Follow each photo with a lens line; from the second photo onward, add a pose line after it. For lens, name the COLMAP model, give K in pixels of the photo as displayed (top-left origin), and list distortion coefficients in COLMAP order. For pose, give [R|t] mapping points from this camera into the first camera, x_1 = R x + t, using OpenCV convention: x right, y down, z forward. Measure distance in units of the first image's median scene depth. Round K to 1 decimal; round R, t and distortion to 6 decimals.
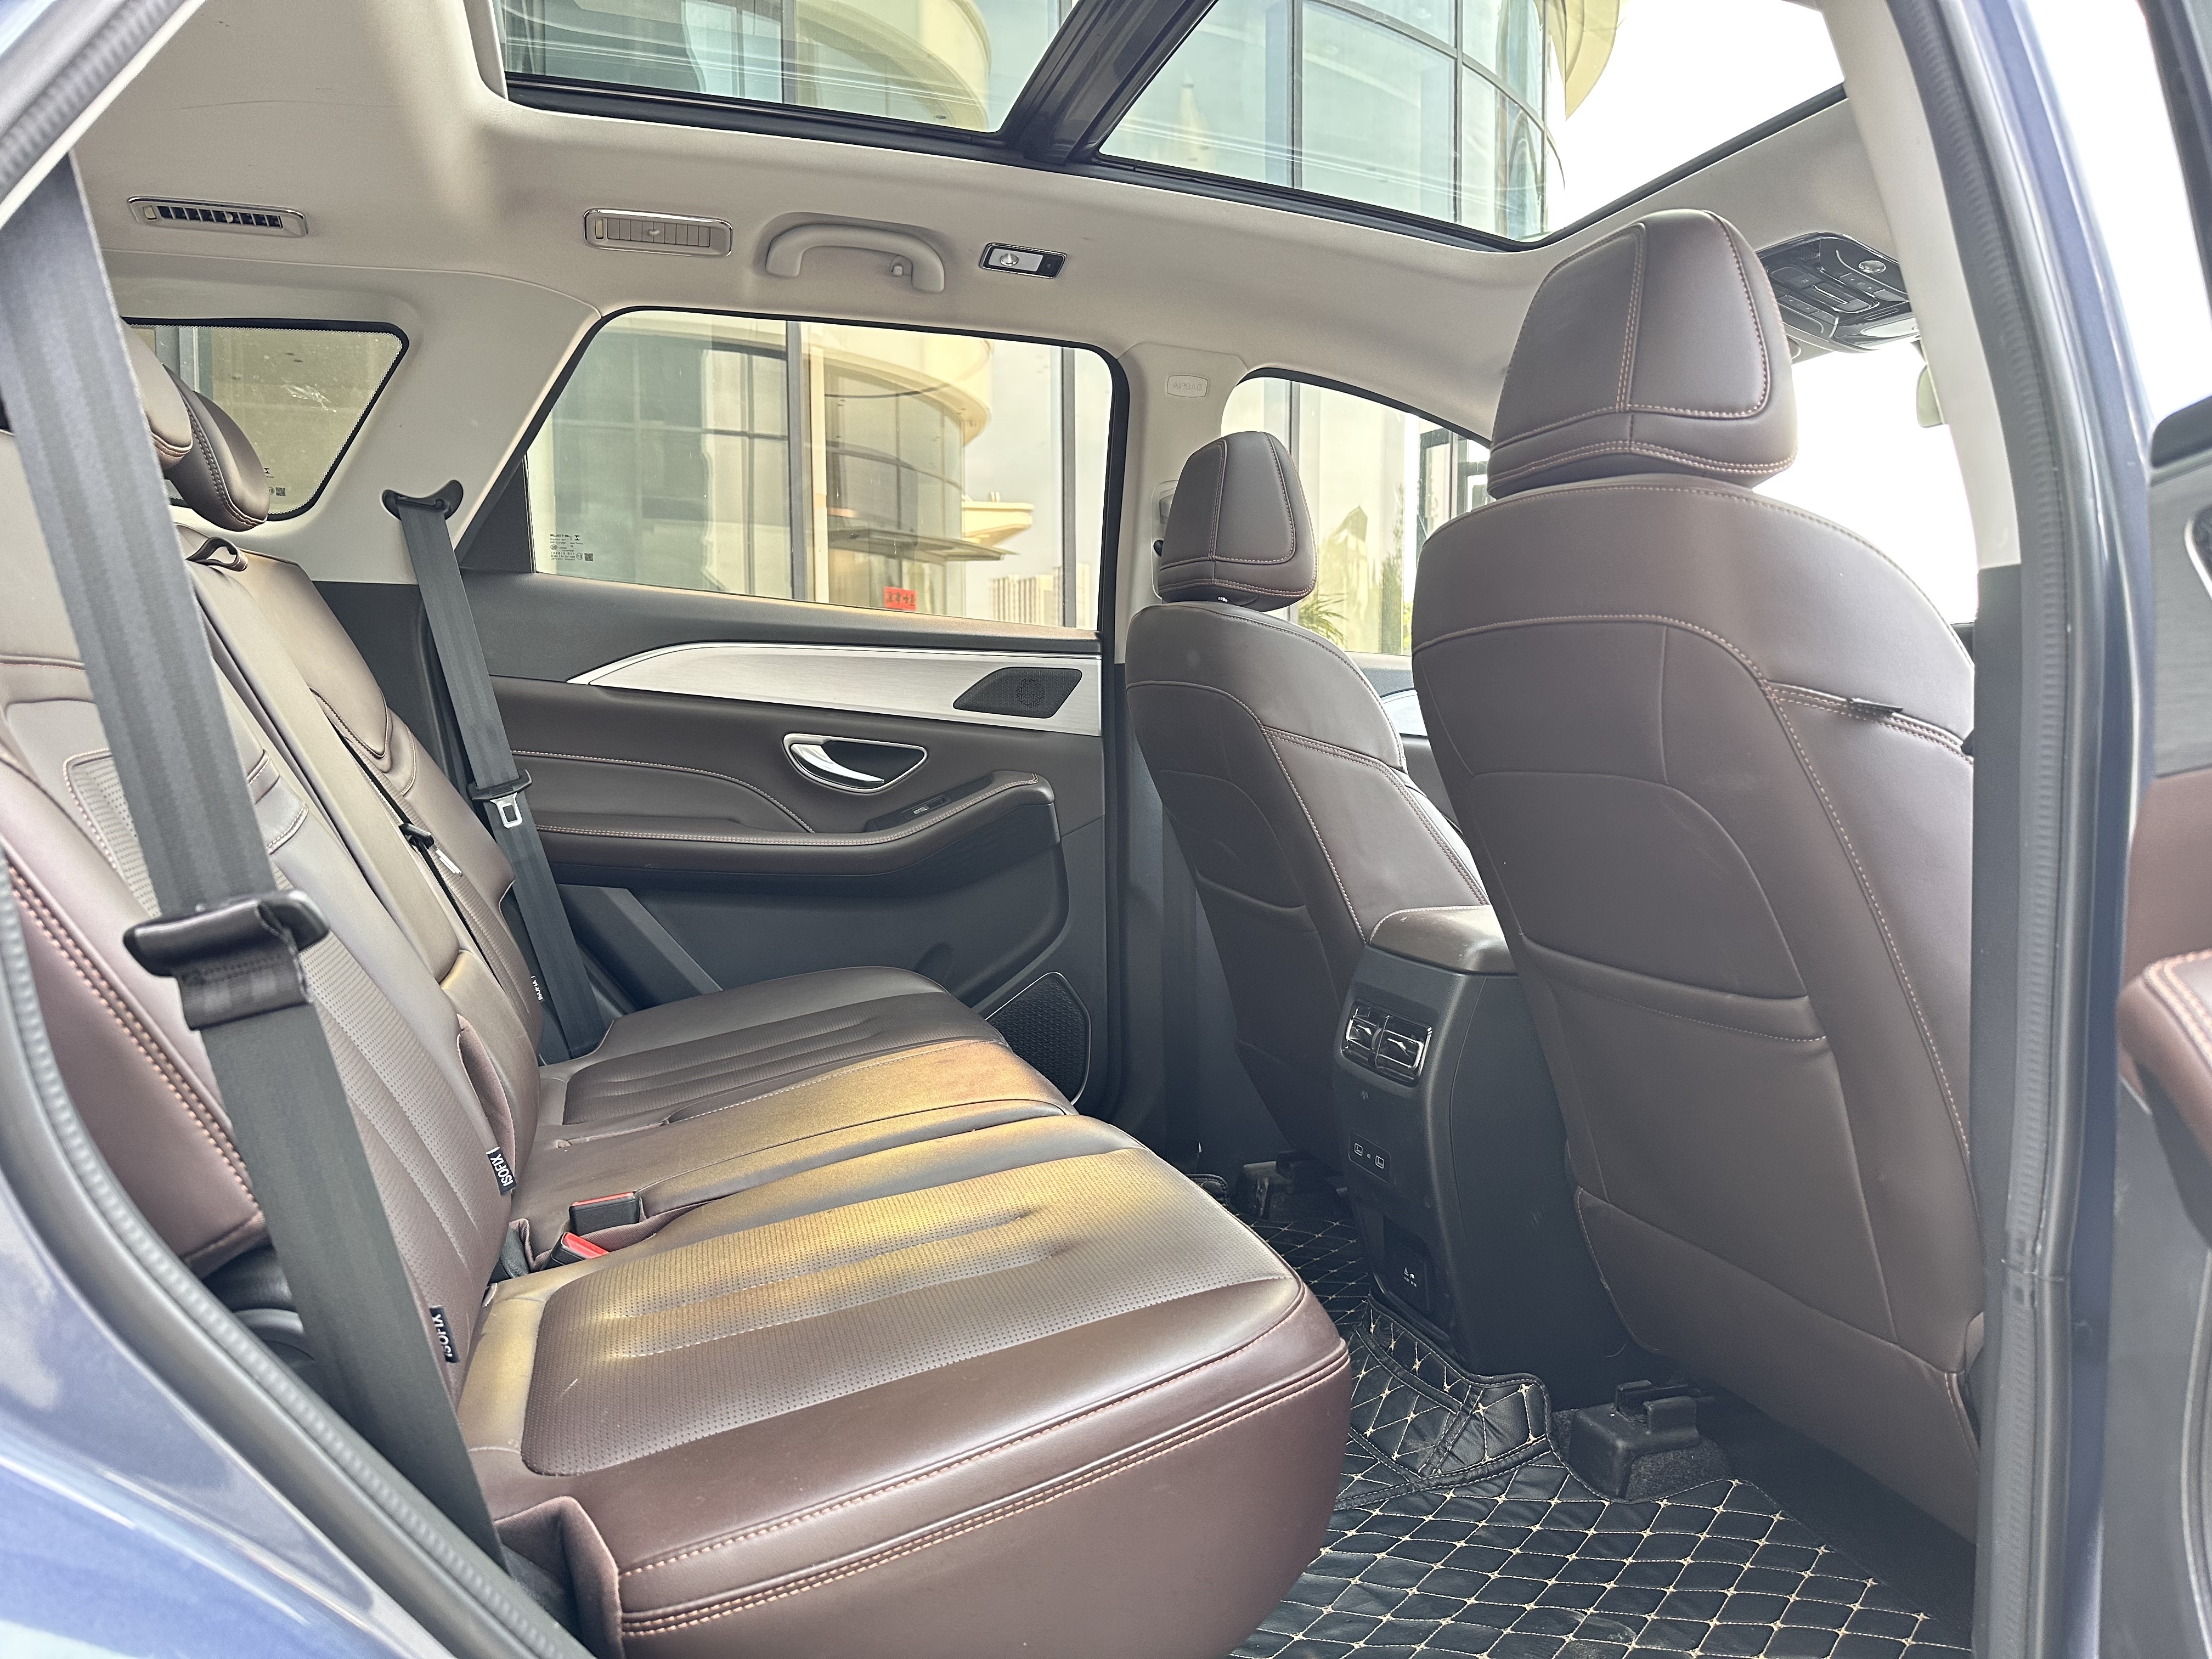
lens RADIAL K [[1538.0, 0, 1112.5], [0, 1538.0, 833.8], [0, 0, 1]] dist [0.005441, -0.024466]
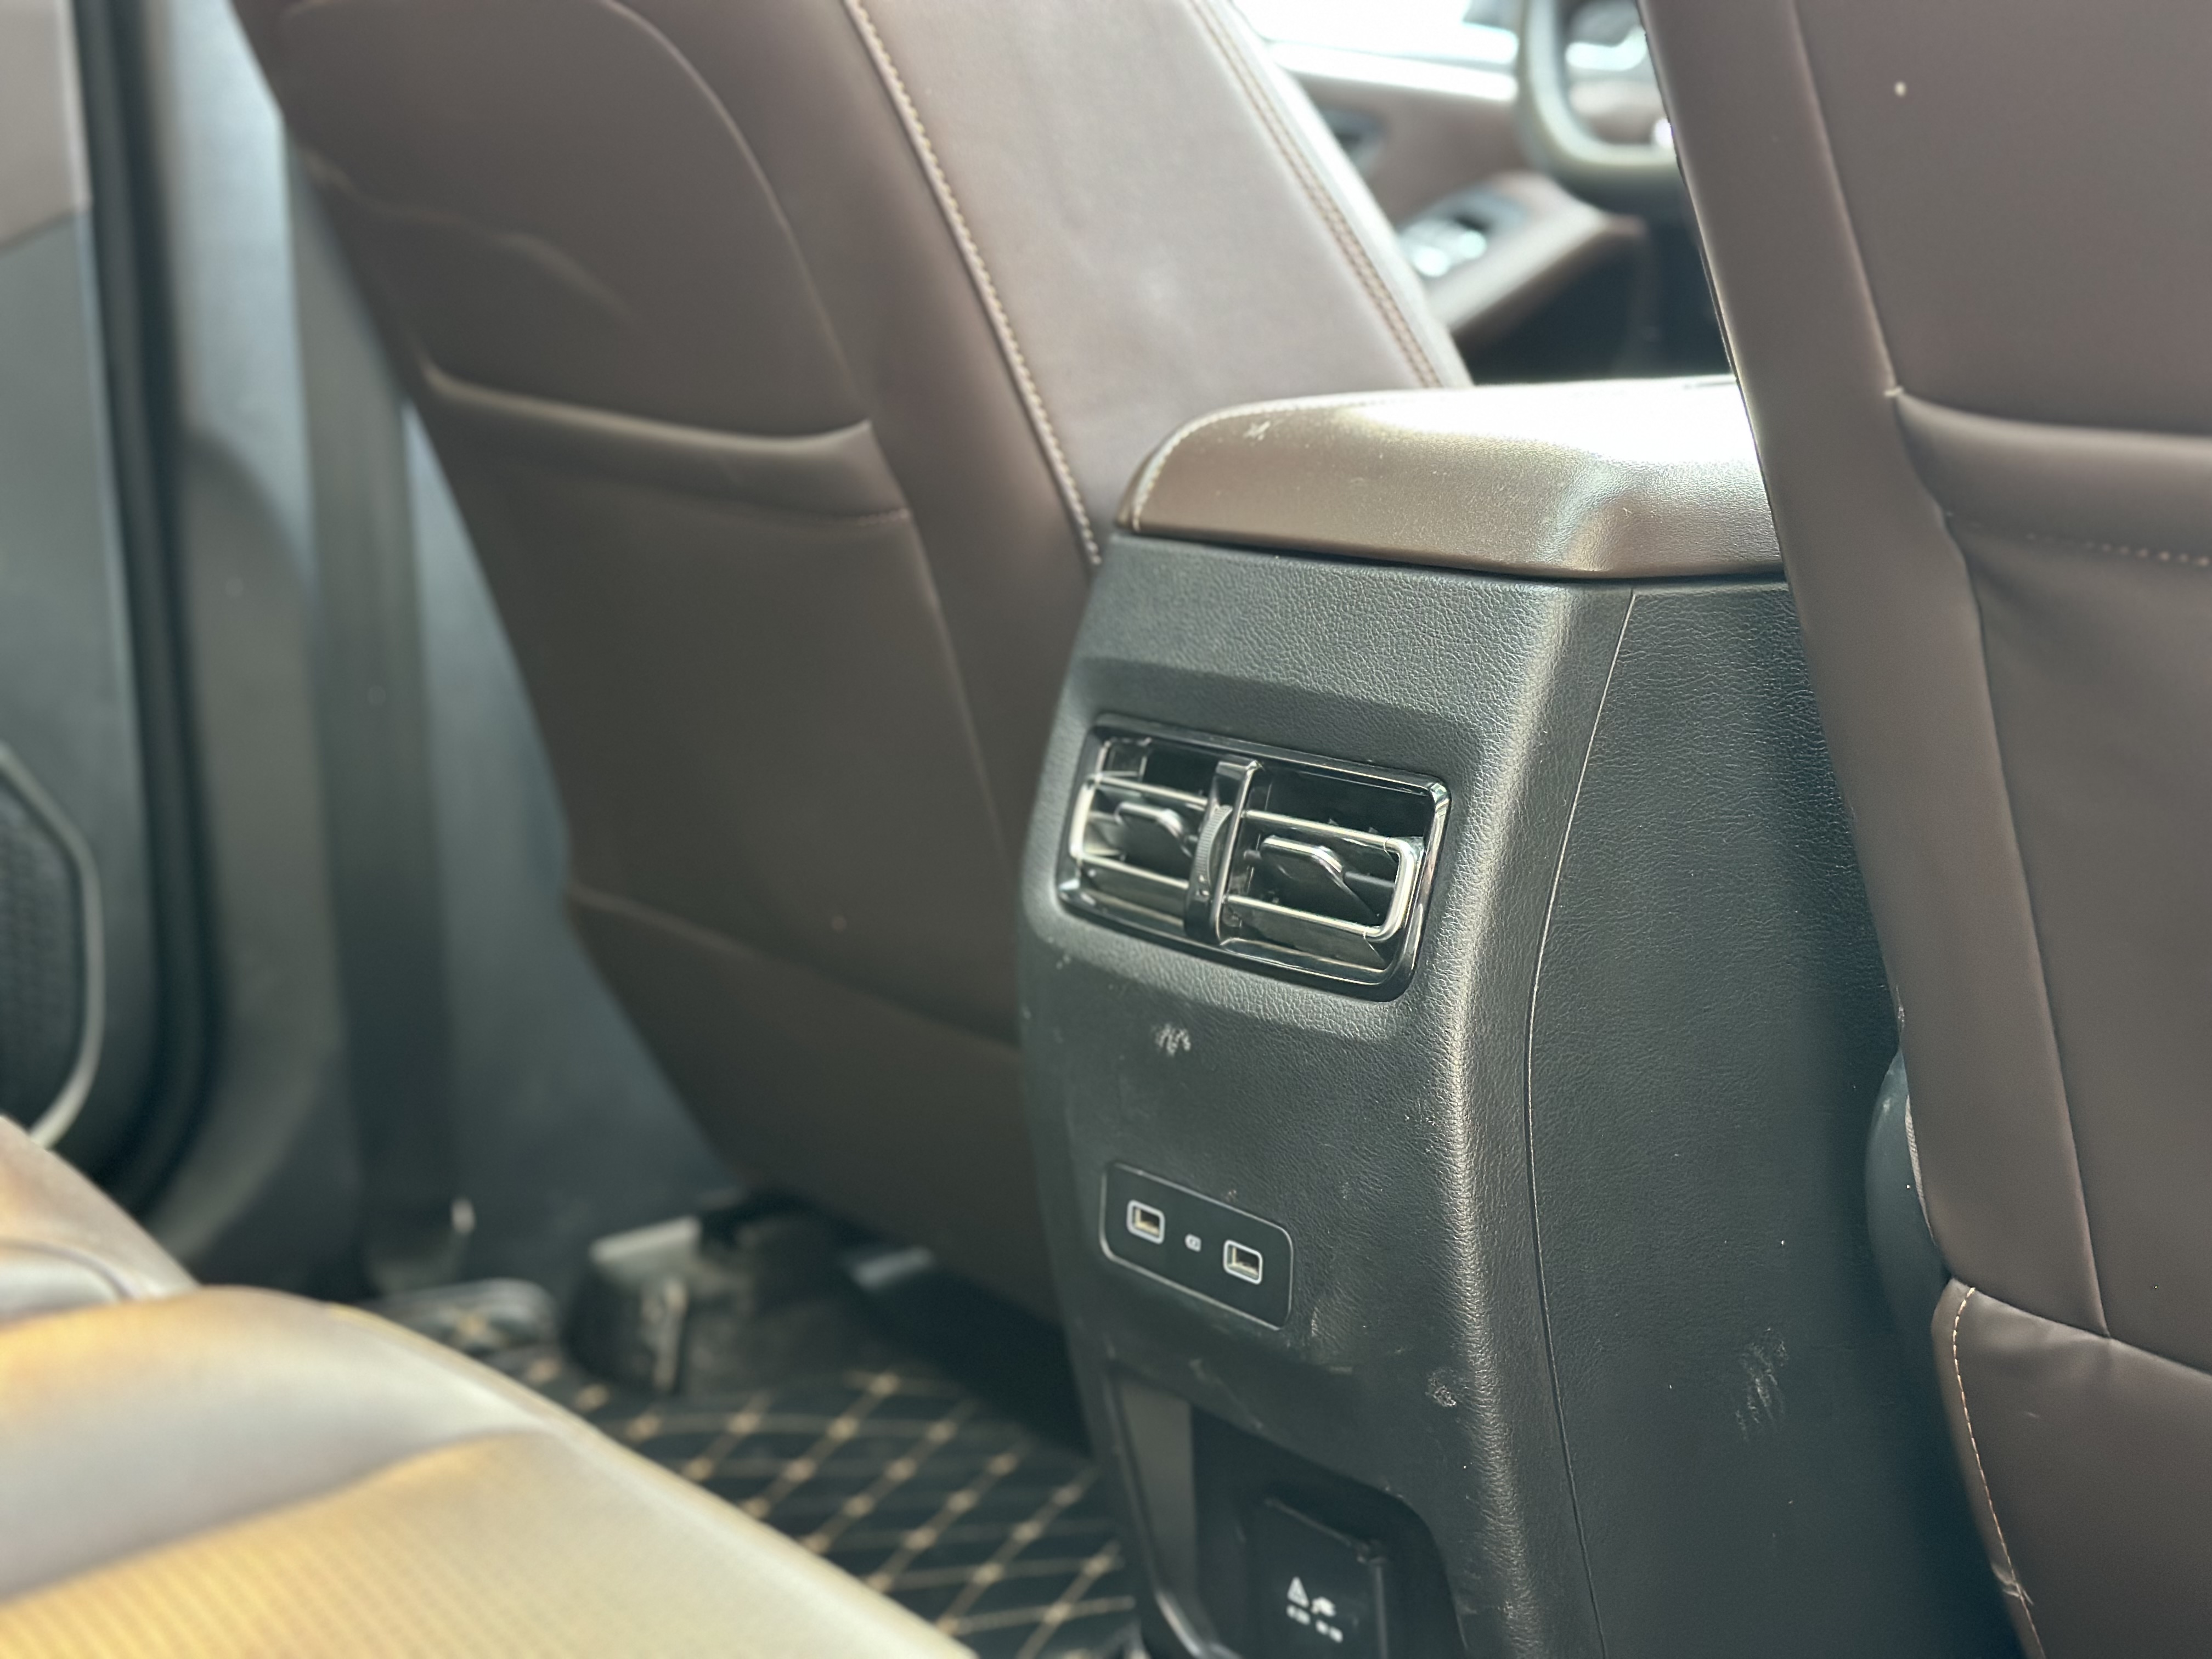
lens RADIAL K [[3032.9, 0, 1093.8], [0, 3032.9, 826.6], [0, 0, 1]] dist [0.096427, 0.000000]
pose [[0.942985, -0.078016, 0.323563, -0.031901], [0.039206, 0.991409, 0.124784, 0.057069], [-0.330518, -0.104984, 0.937942, 0.464798]]
